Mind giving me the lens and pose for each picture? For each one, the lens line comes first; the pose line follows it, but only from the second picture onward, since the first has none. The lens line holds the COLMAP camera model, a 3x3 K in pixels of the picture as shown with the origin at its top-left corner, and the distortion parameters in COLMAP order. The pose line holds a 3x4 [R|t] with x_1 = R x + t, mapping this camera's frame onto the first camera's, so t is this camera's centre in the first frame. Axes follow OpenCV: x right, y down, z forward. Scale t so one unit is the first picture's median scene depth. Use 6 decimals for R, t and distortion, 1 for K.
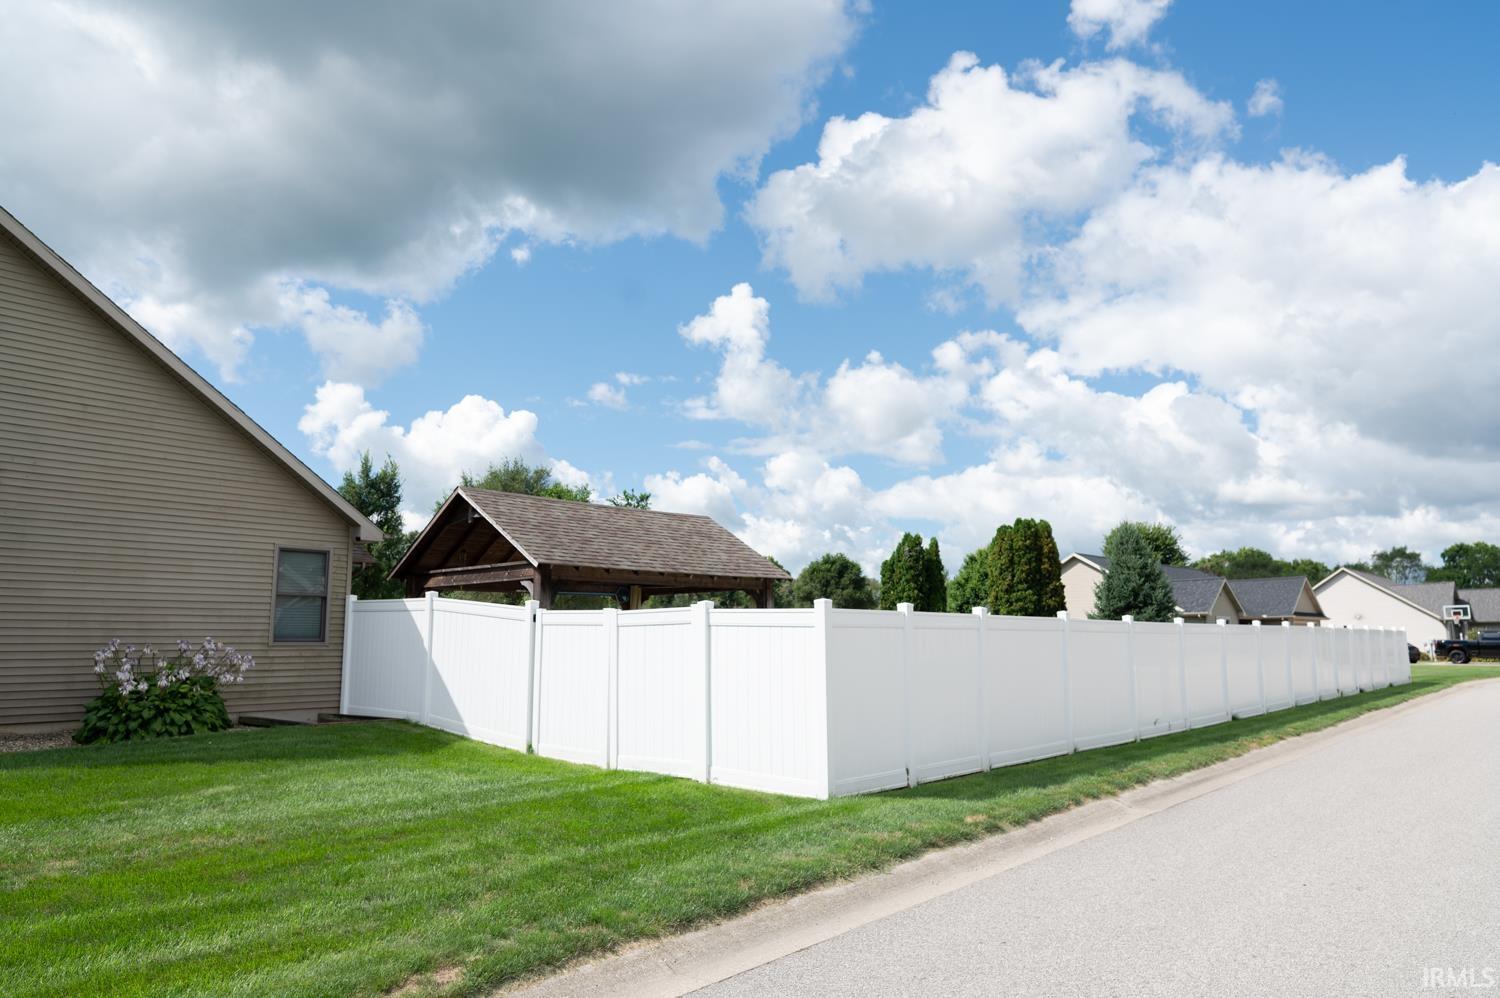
lens RADIAL K [[1010.2, 0, 750.0], [0, 1010.2, 499.0], [0, 0, 1]] dist [0.001243, -0.002965]
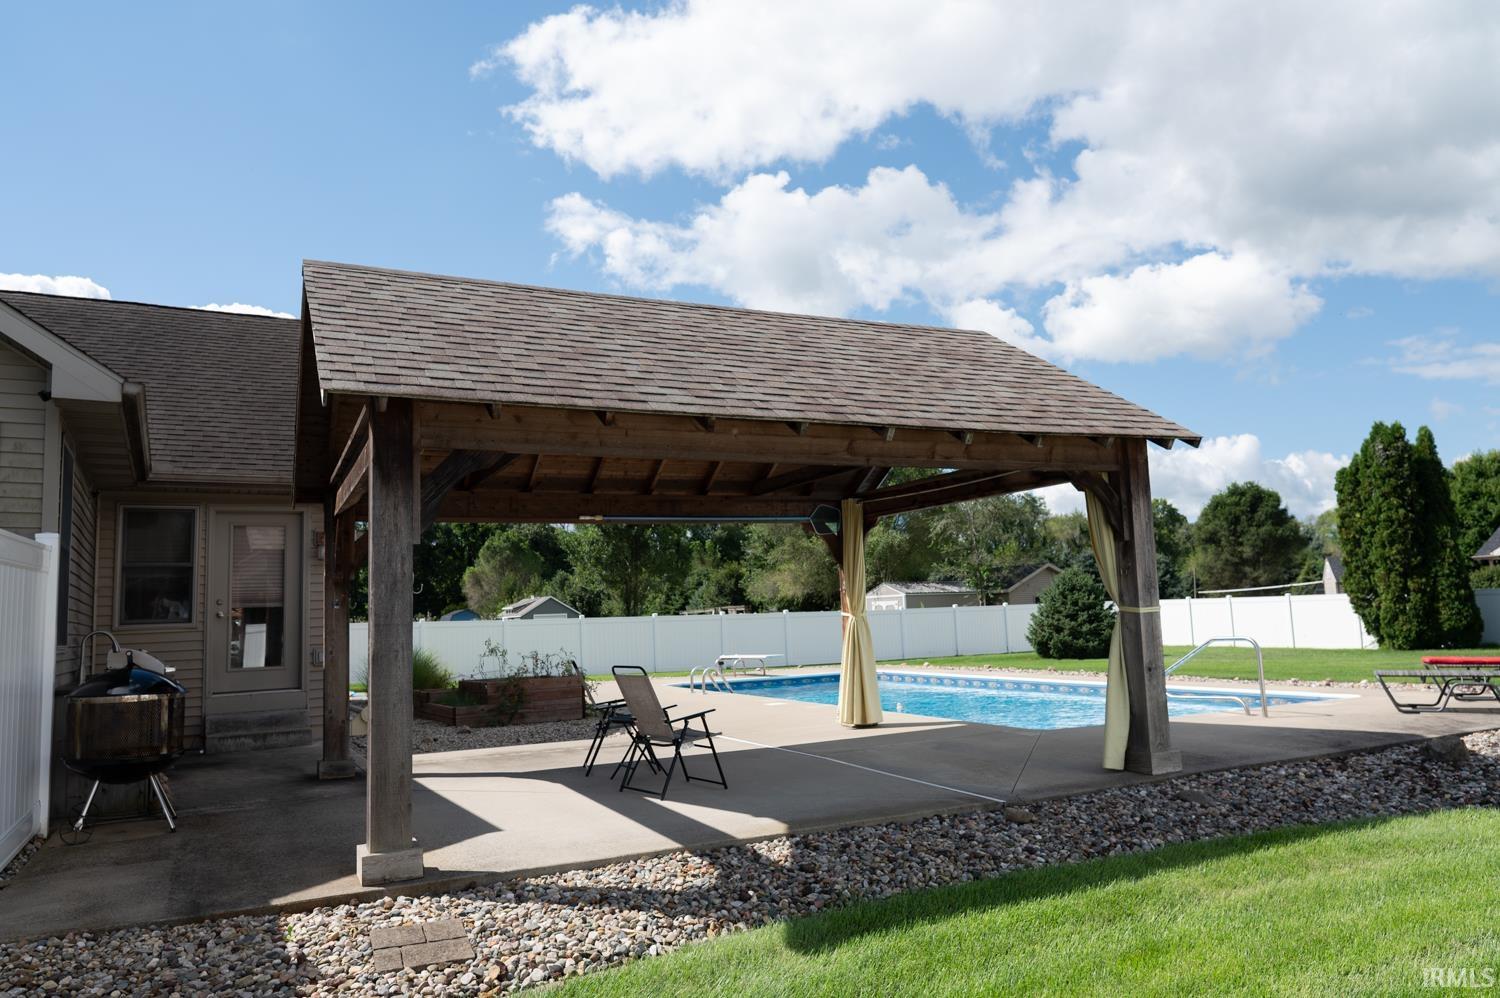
lens RADIAL K [[1010.2, 0, 750.0], [0, 1010.2, 499.0], [0, 0, 1]] dist [0.001243, -0.002965]
pose [[0.931857, -0.070181, -0.355974, 0.007860], [0.083903, 0.996203, 0.023235, 0.033842], [0.352991, -0.051519, 0.934207, 0.252146]]
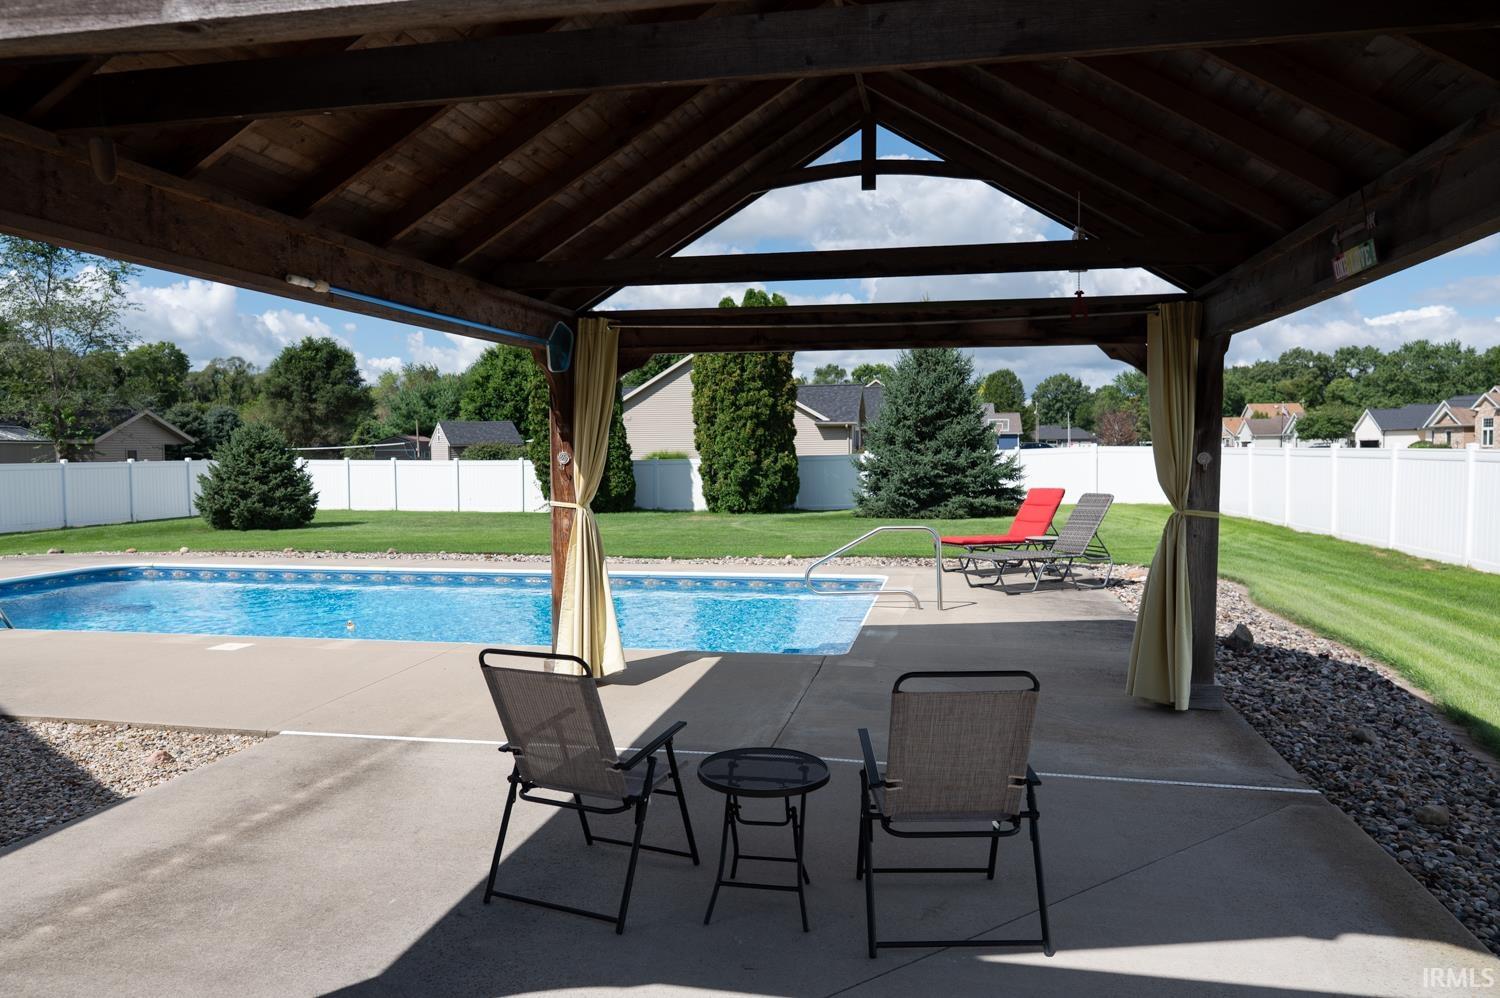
lens RADIAL K [[1016.1, 0, 747.6], [0, 1016.1, 495.8], [0, 0, 1]] dist [-0.001723, -0.001832]
pose [[0.847511, -0.023002, 0.530280, -0.115894], [-0.077116, 0.983124, 0.165894, 0.040490], [-0.525147, -0.181490, 0.831434, 0.345829]]
